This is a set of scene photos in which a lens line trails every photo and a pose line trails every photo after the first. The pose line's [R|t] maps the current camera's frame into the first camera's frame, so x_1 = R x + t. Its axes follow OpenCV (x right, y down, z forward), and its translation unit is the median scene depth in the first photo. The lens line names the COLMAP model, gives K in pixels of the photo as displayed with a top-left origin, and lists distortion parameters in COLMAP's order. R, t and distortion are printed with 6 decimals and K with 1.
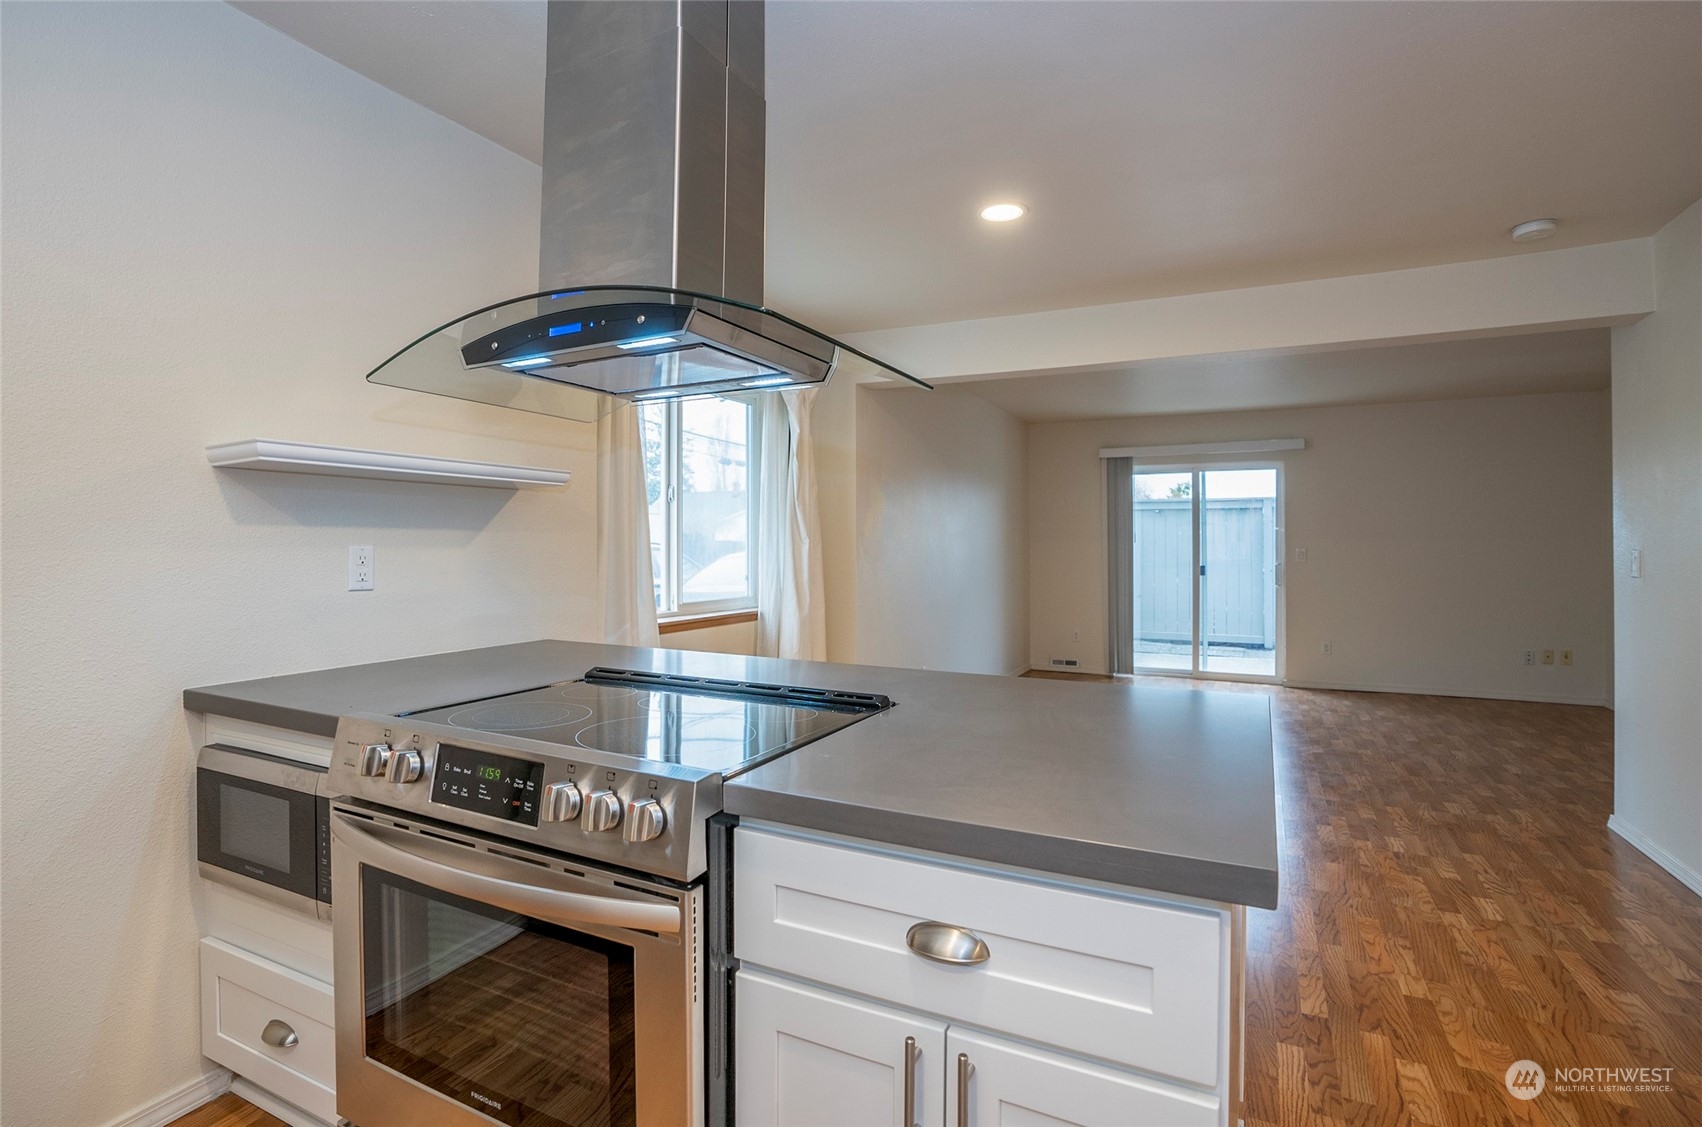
lens RADIAL K [[843.9, 0, 786.1], [0, 843.9, 536.9], [0, 0, 1]] dist [-0.066461, 0.032853]
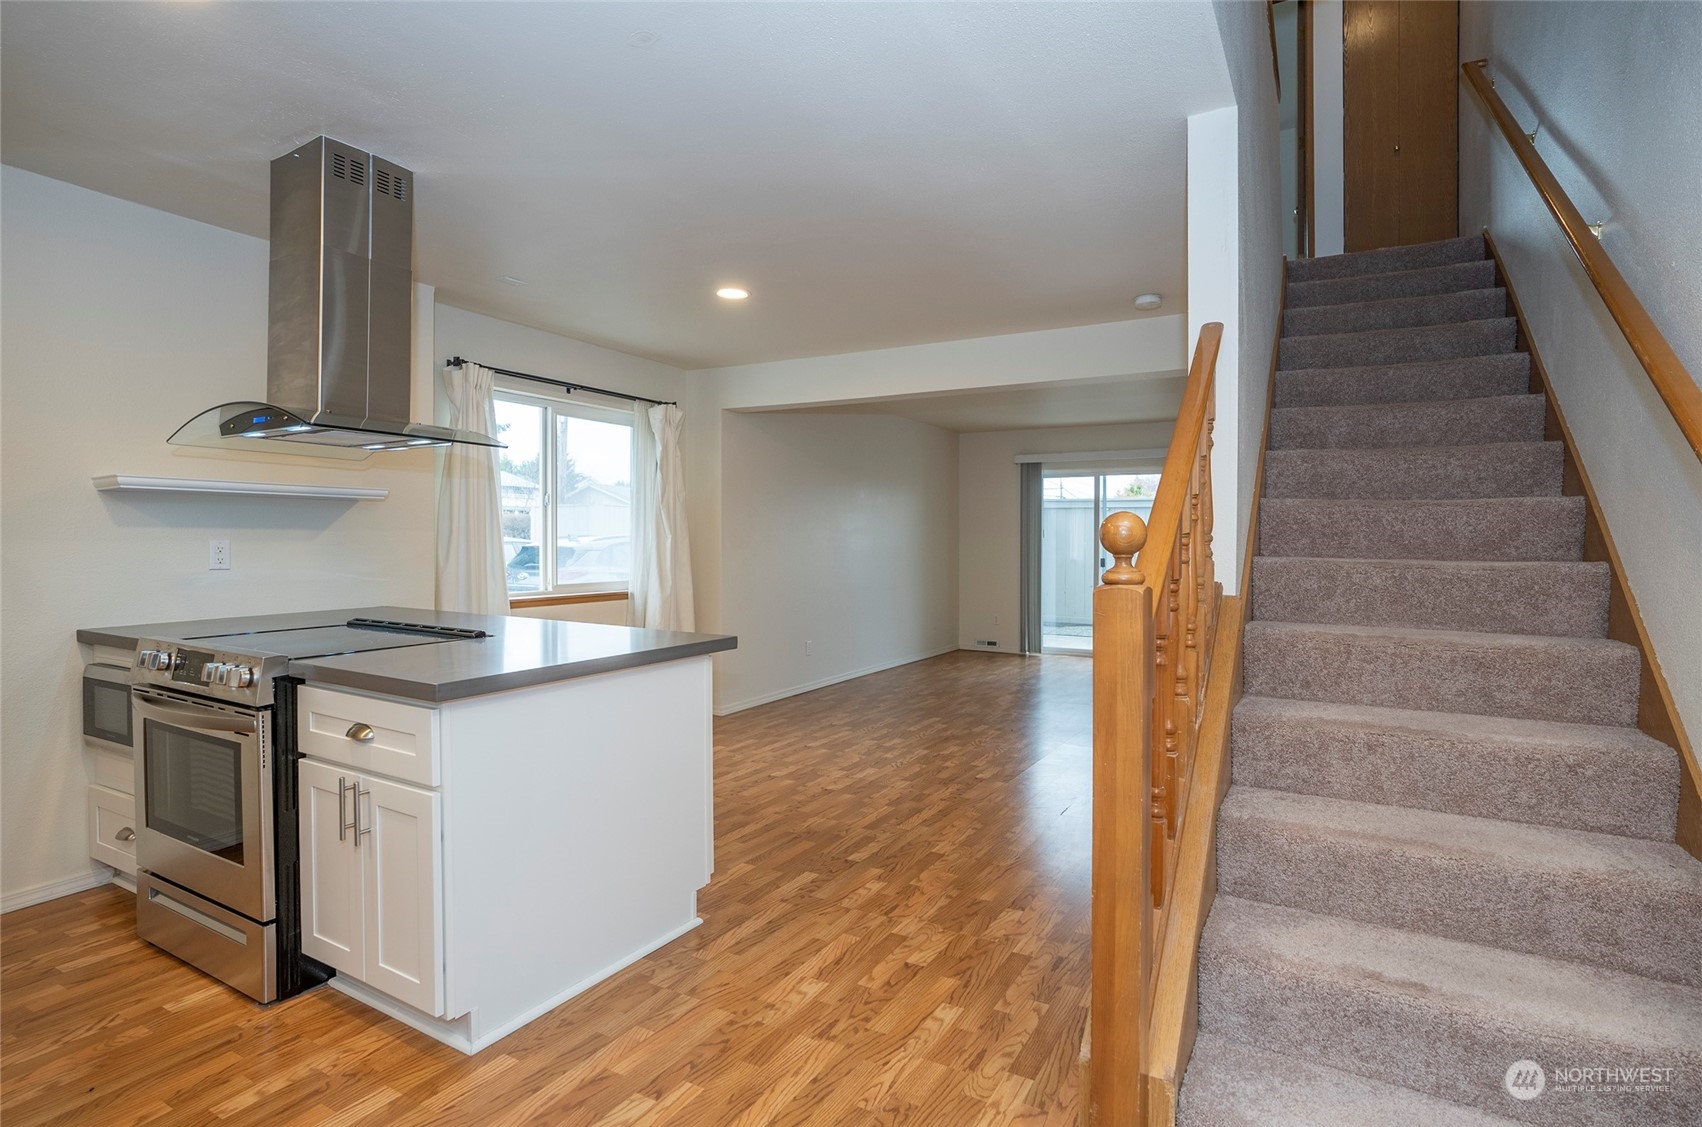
lens RADIAL K [[844.8, 0, 887.9], [0, 844.8, 552.8], [0, 0, 1]] dist [-0.040846, 0.027004]
pose [[0.999914, 0.003947, -0.012538, 0.735834], [-0.003605, 0.999623, 0.027203, -0.012058], [0.012641, -0.027156, 0.999551, -0.509982]]
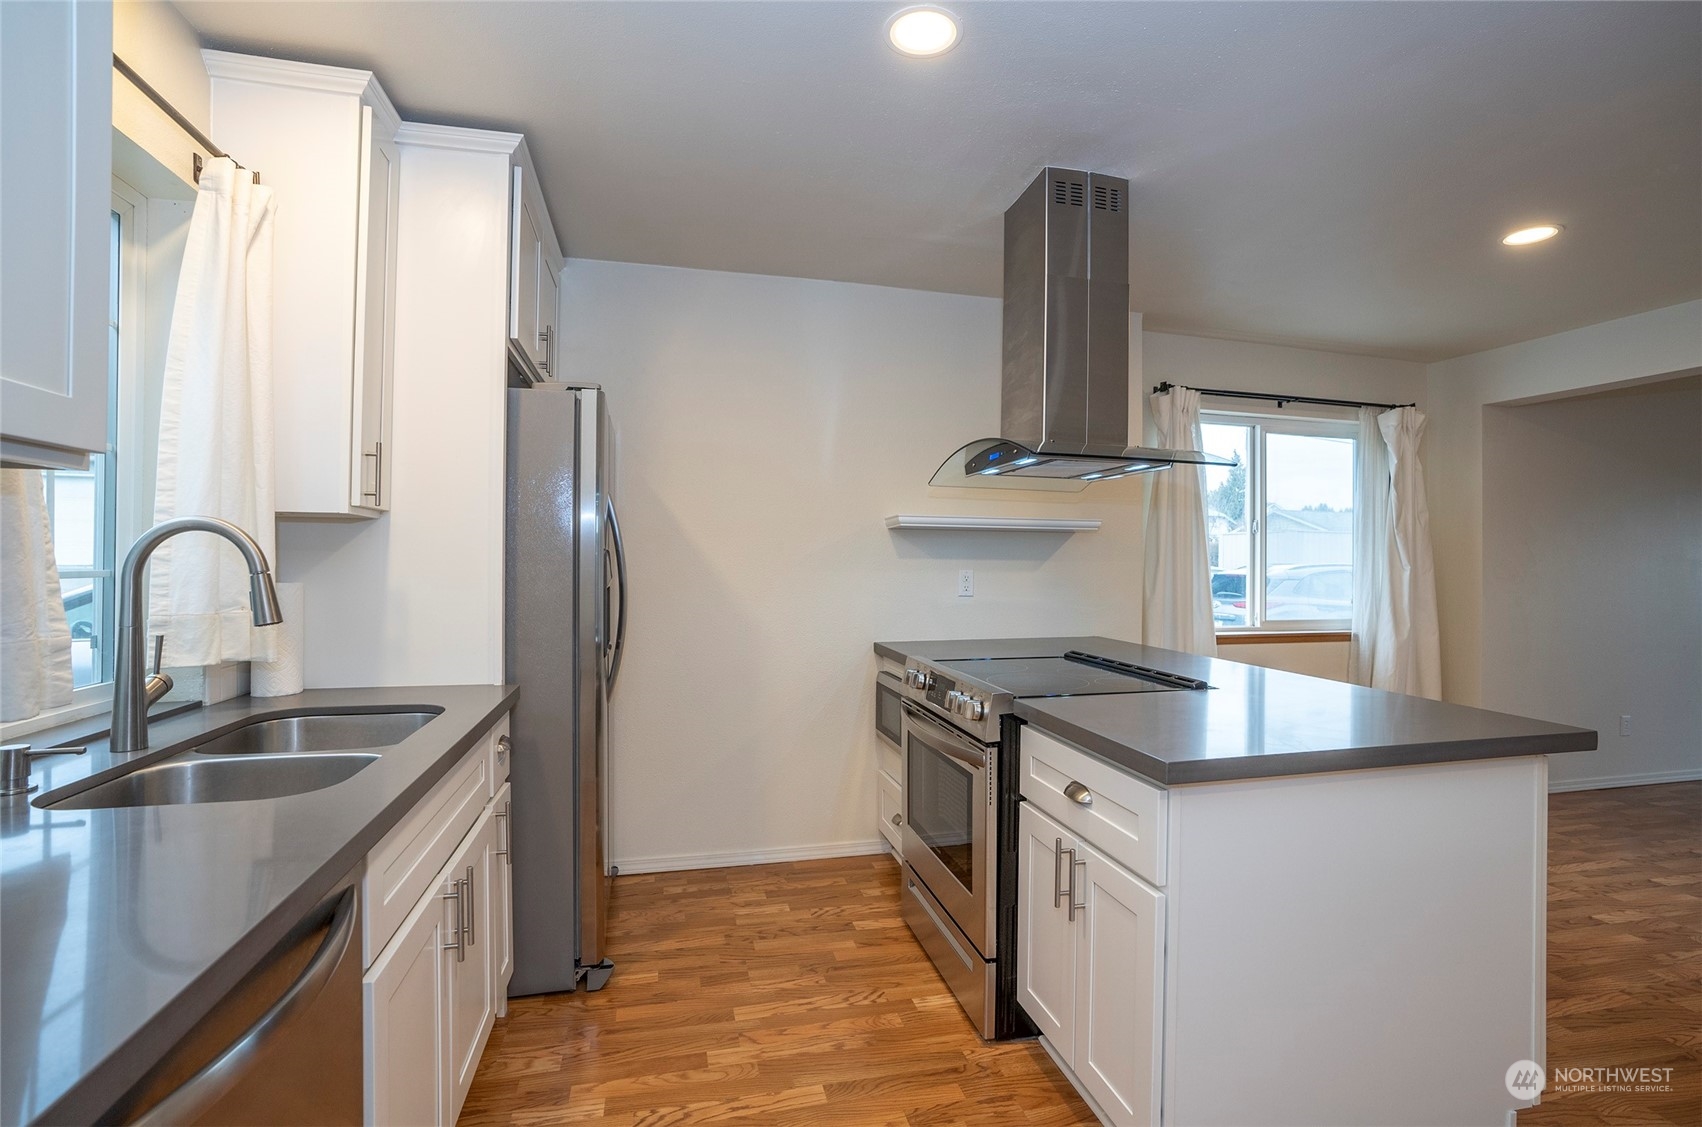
lens RADIAL K [[798.3, 0, 854.9], [0, 798.3, 556.5], [0, 0, 1]] dist [-0.071264, 0.026525]
pose [[0.667270, 0.001823, -0.744813, 0.559384], [-0.000490, 0.999998, 0.002009, -0.020580], [0.744815, -0.000976, 0.667270, -0.263339]]
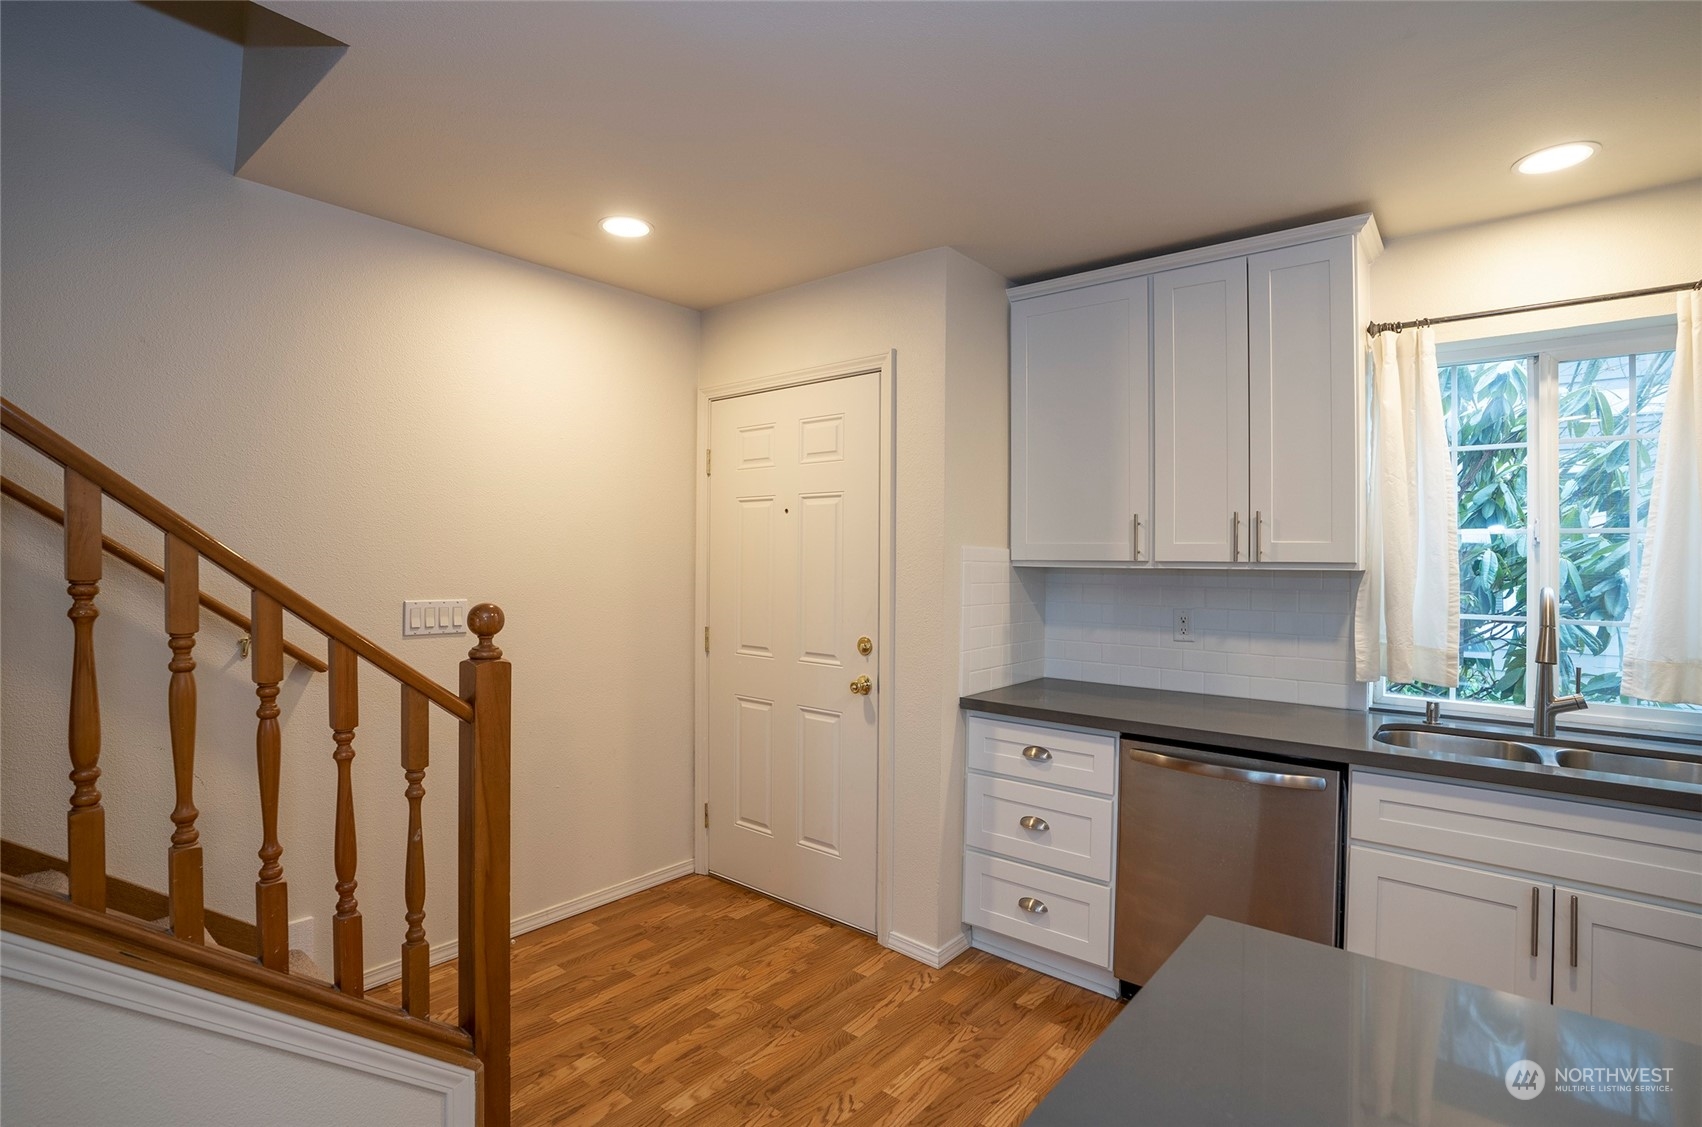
lens RADIAL K [[798.3, 0, 854.9], [0, 798.3, 556.5], [0, 0, 1]] dist [-0.071264, 0.026525]
pose [[-0.976645, -0.011701, 0.214539, 0.349940], [-0.014528, 0.999827, -0.011604, -0.065040], [-0.214366, -0.014450, -0.976646, 0.910276]]
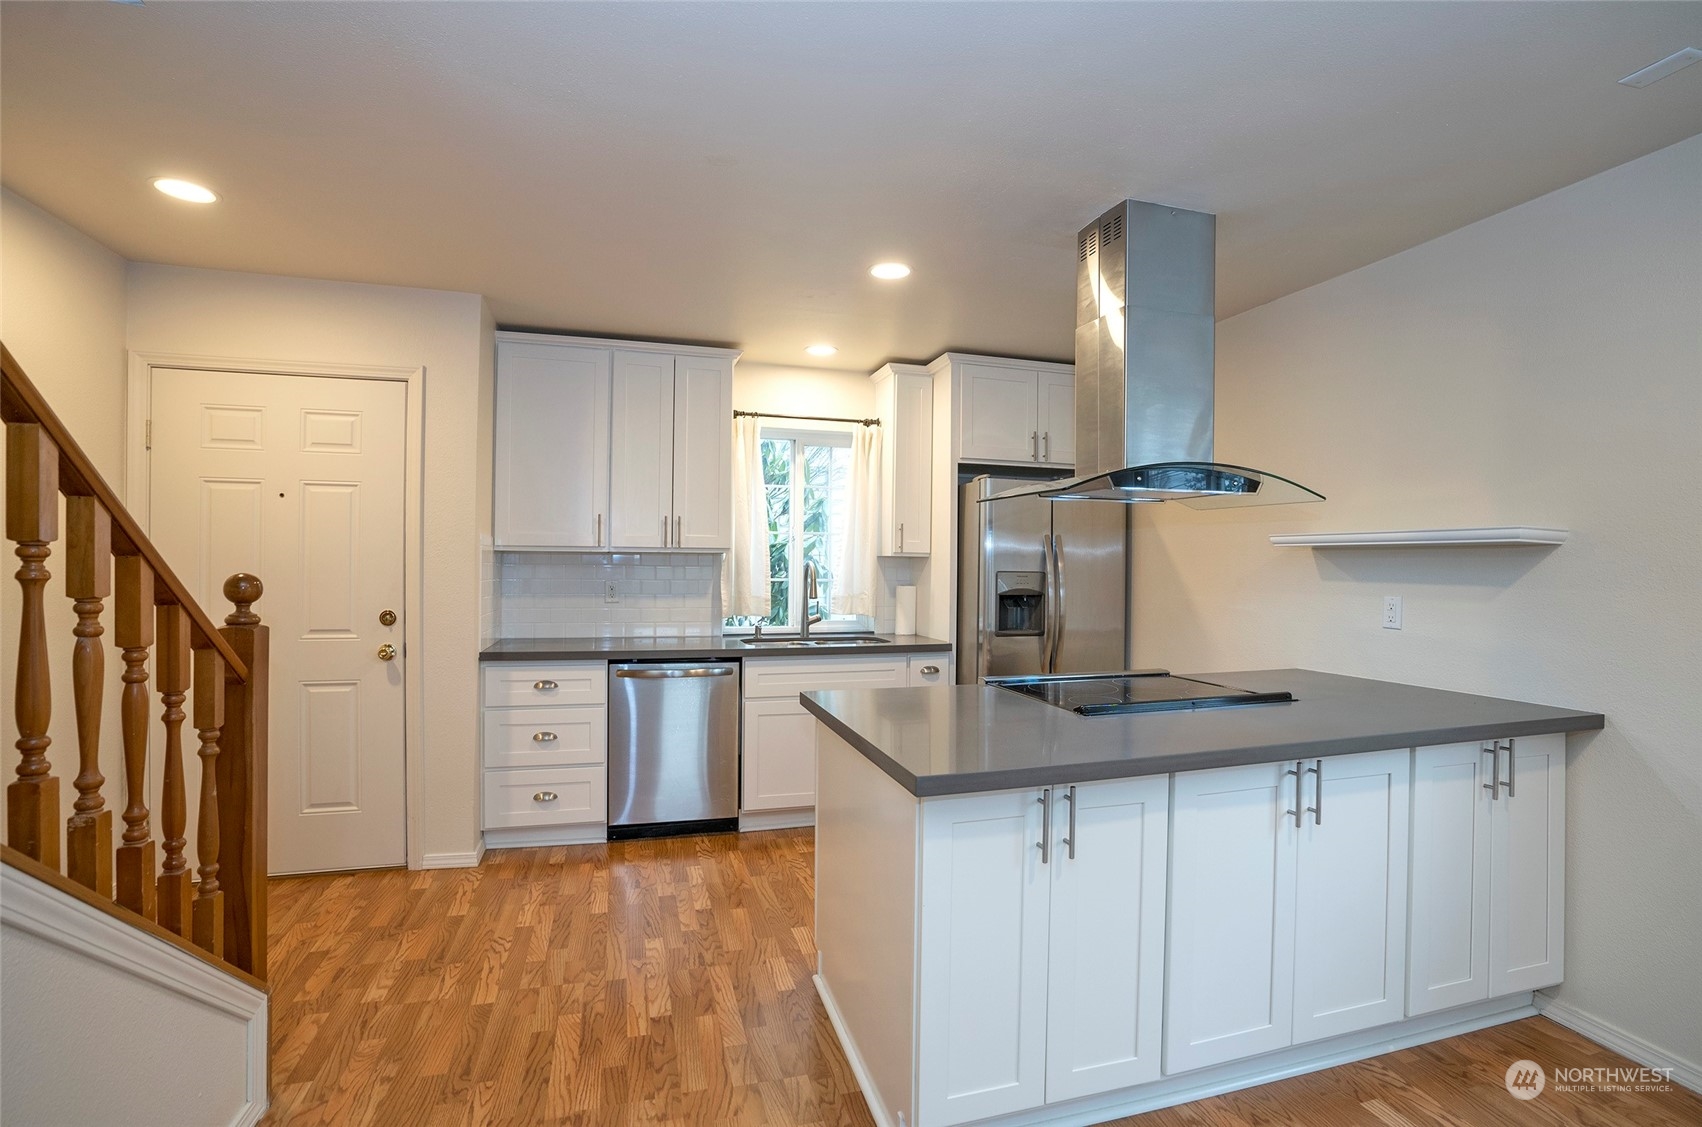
lens RADIAL K [[798.3, 0, 854.9], [0, 798.3, 556.5], [0, 0, 1]] dist [-0.071264, 0.026525]
pose [[-0.718756, -0.017340, -0.695046, 1.035316], [-0.006373, 0.999811, -0.018354, -0.025836], [0.695233, -0.008763, -0.718731, 1.316244]]
